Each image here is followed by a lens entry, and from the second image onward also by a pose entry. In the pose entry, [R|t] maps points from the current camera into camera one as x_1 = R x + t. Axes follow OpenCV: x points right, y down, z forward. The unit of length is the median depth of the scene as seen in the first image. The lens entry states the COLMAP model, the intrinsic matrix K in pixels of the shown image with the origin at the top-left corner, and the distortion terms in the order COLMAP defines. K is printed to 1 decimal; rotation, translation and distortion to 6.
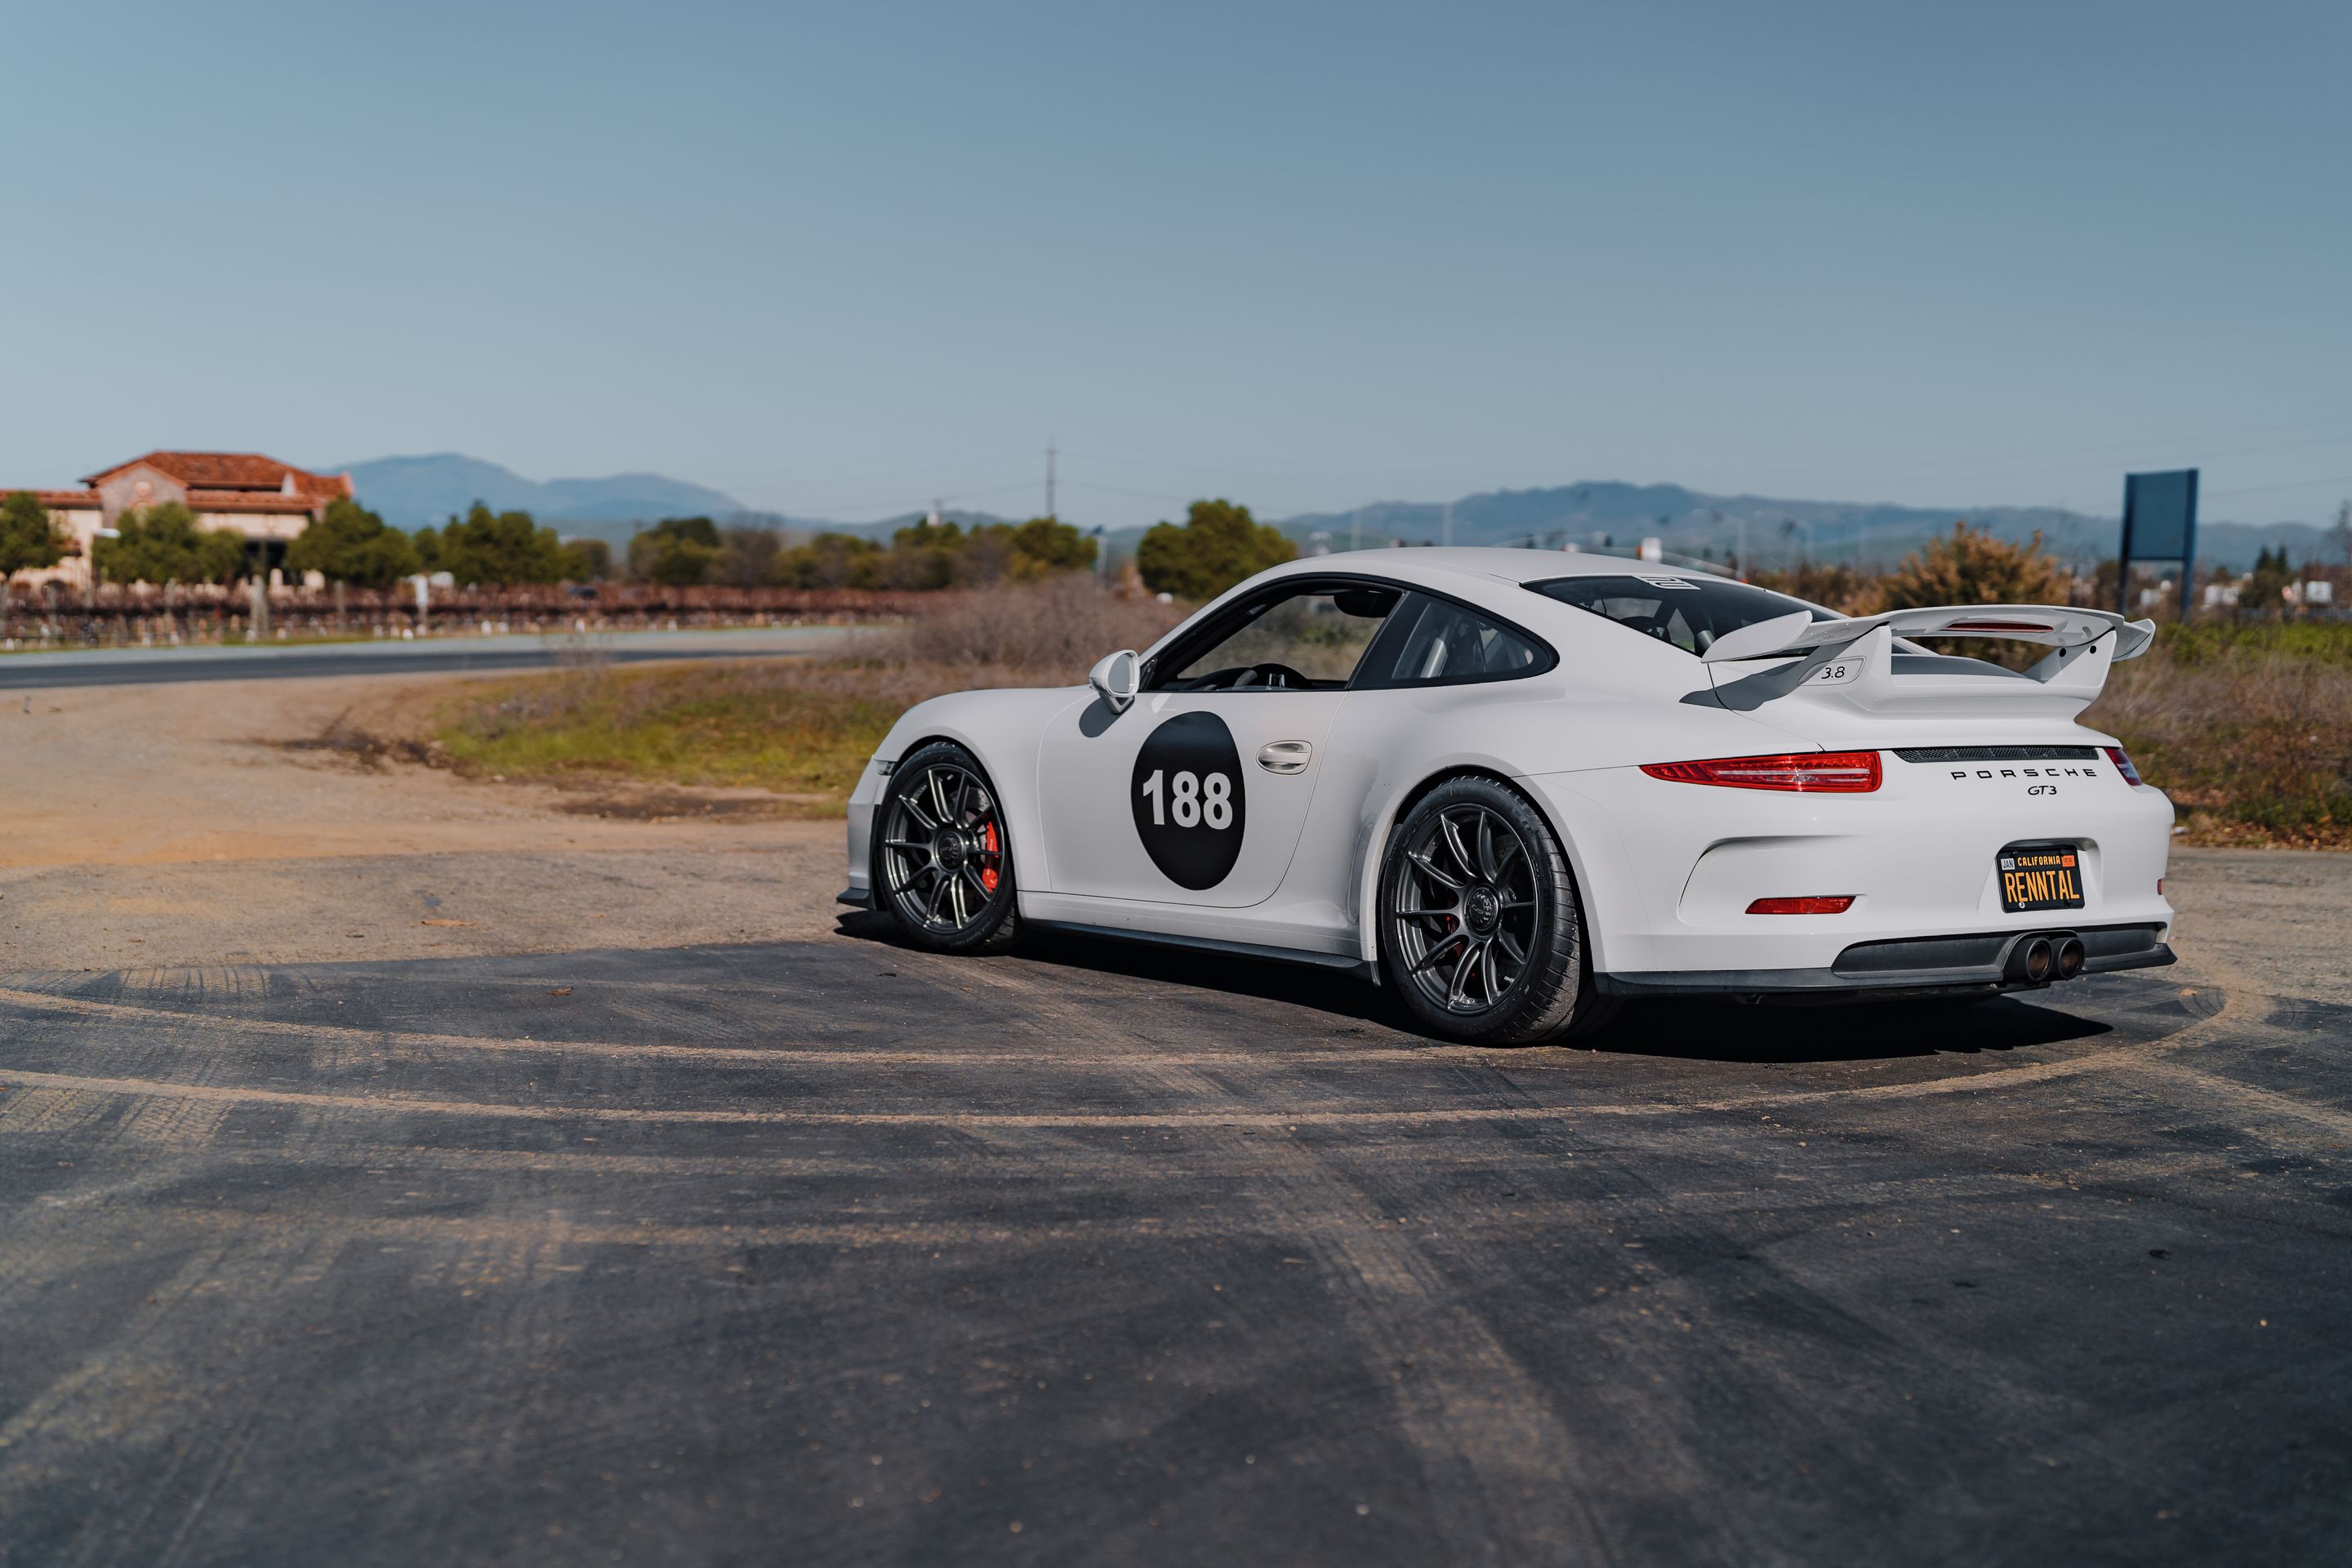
lens RADIAL K [[3344.9, 0, 1168.2], [0, 3344.9, 776.8], [0, 0, 1]] dist [-0.012096, 0.077045]
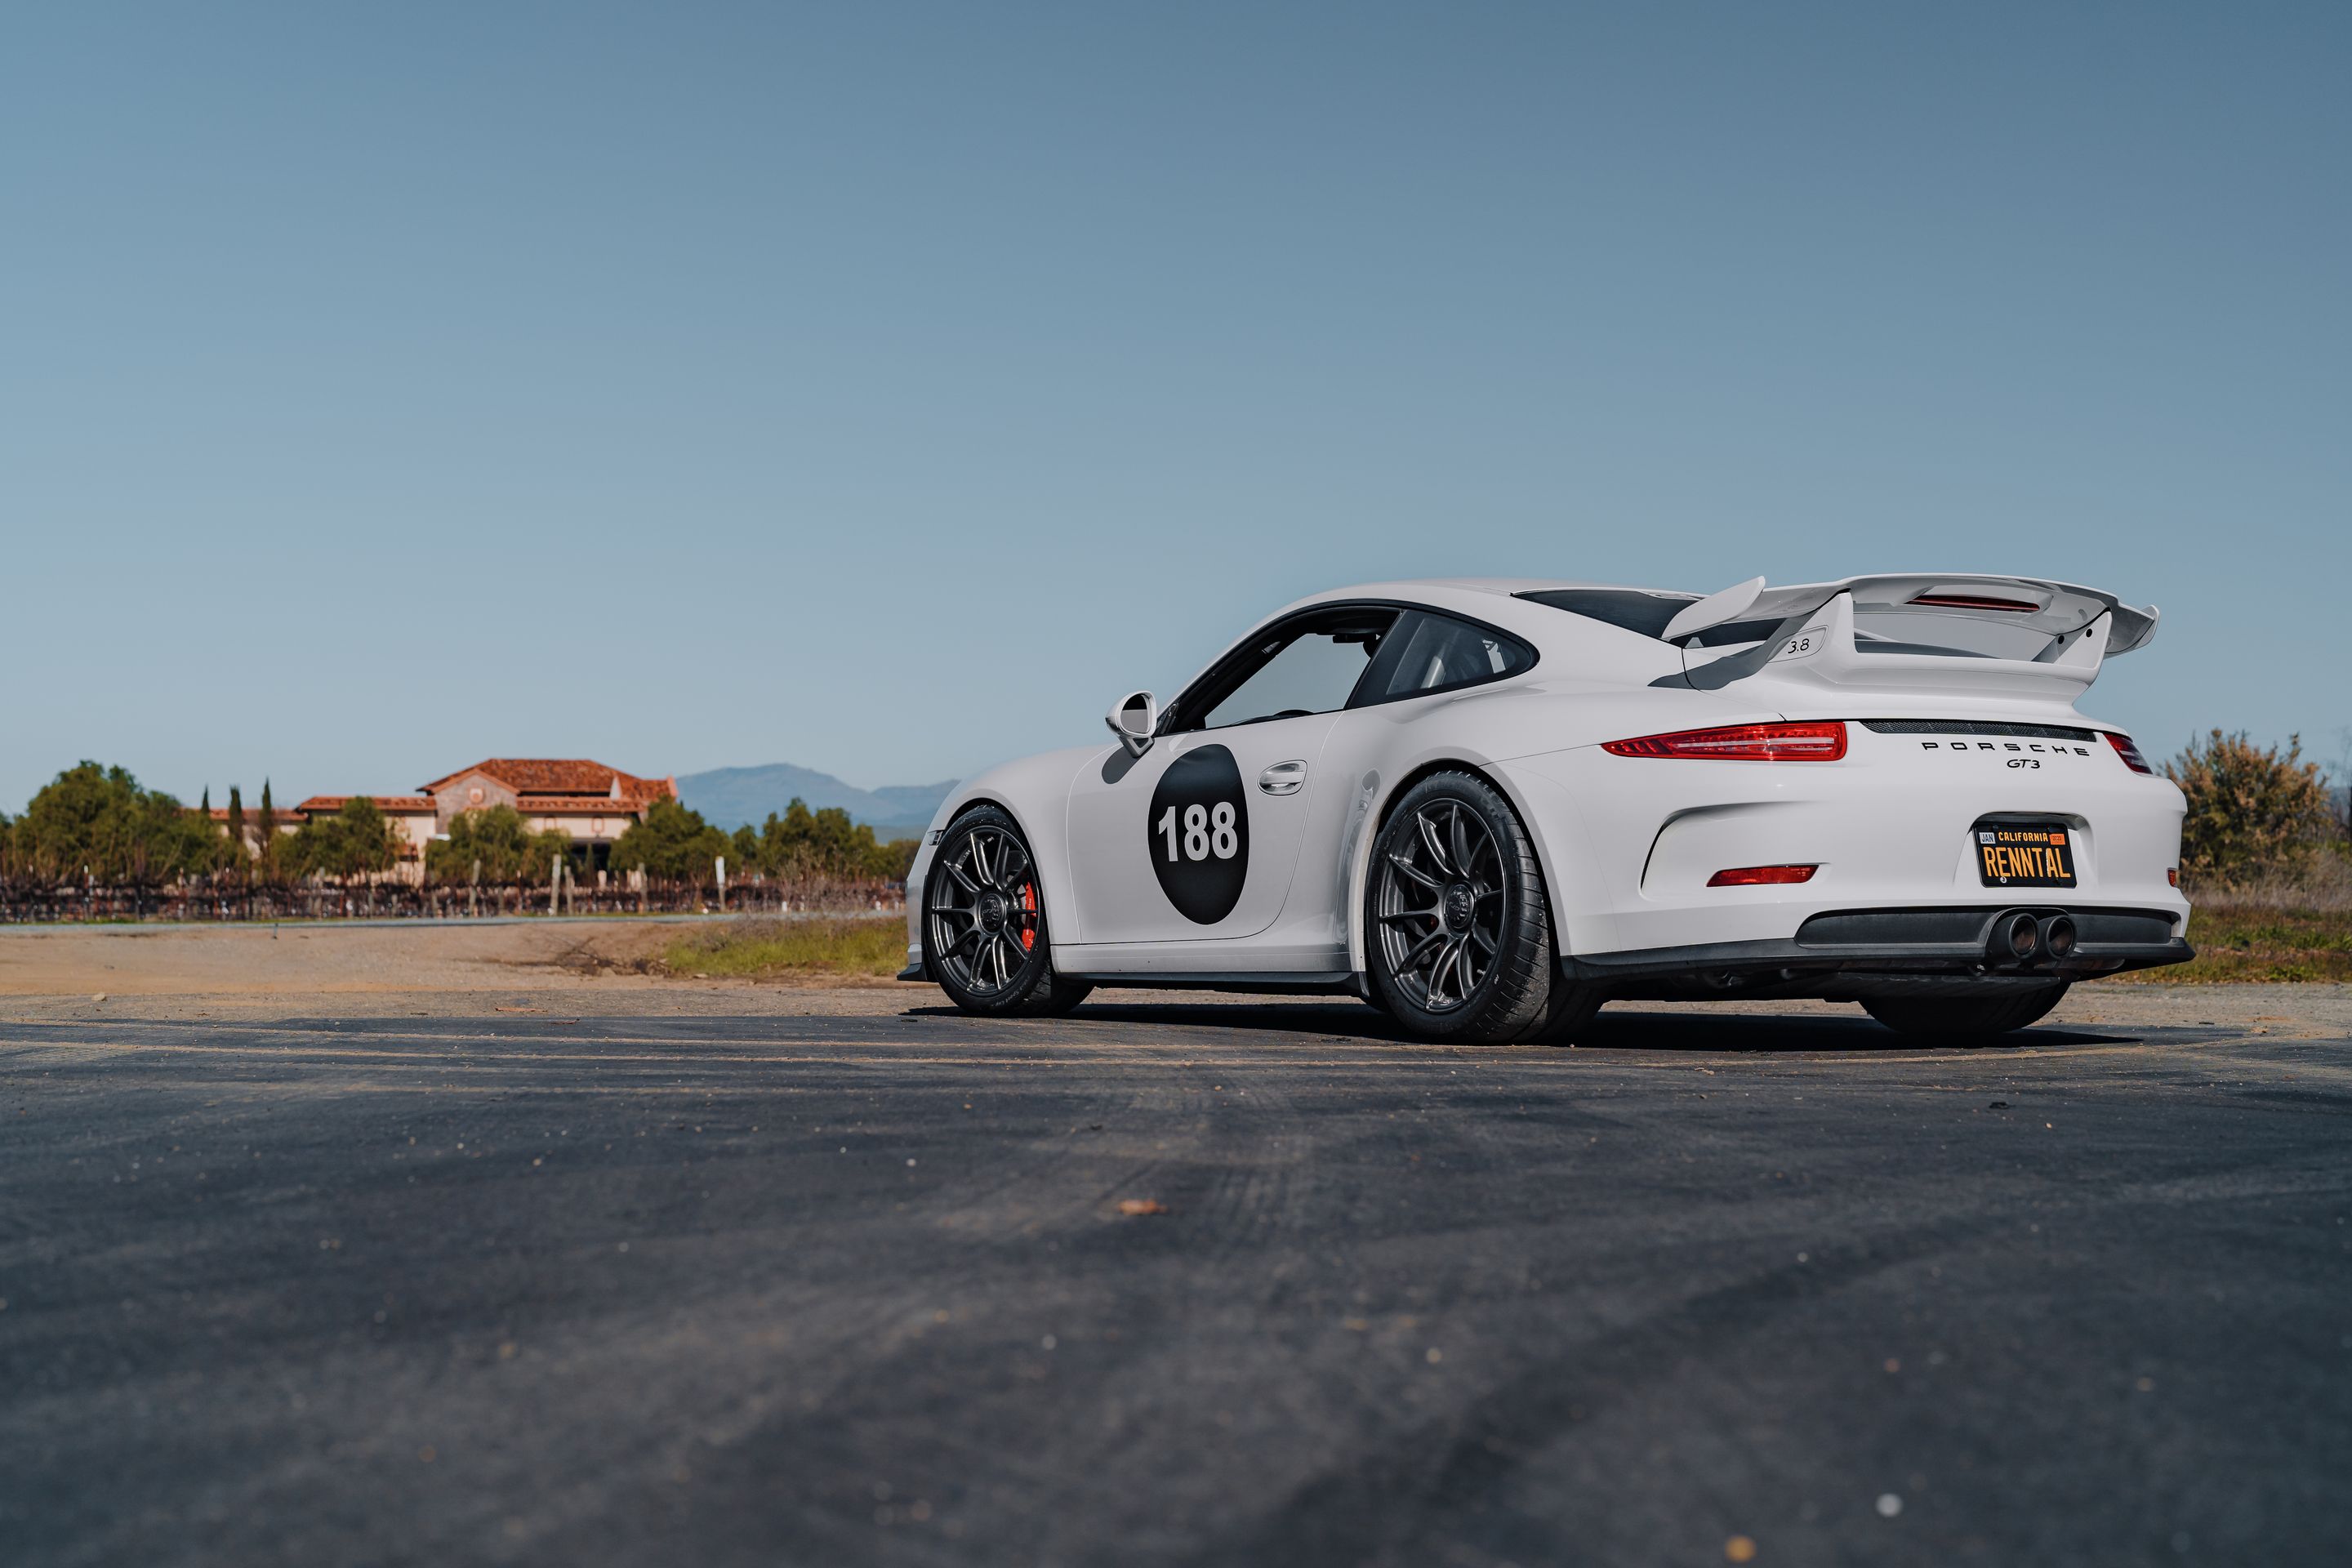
lens RADIAL K [[3344.9, 0, 1168.2], [0, 3344.9, 776.8], [0, 0, 1]] dist [-0.012096, 0.077045]
pose [[0.995229, -0.019730, -0.095554, 0.084701], [0.011118, 0.995894, -0.089838, 0.072900], [0.096935, 0.088347, 0.991362, 0.011802]]
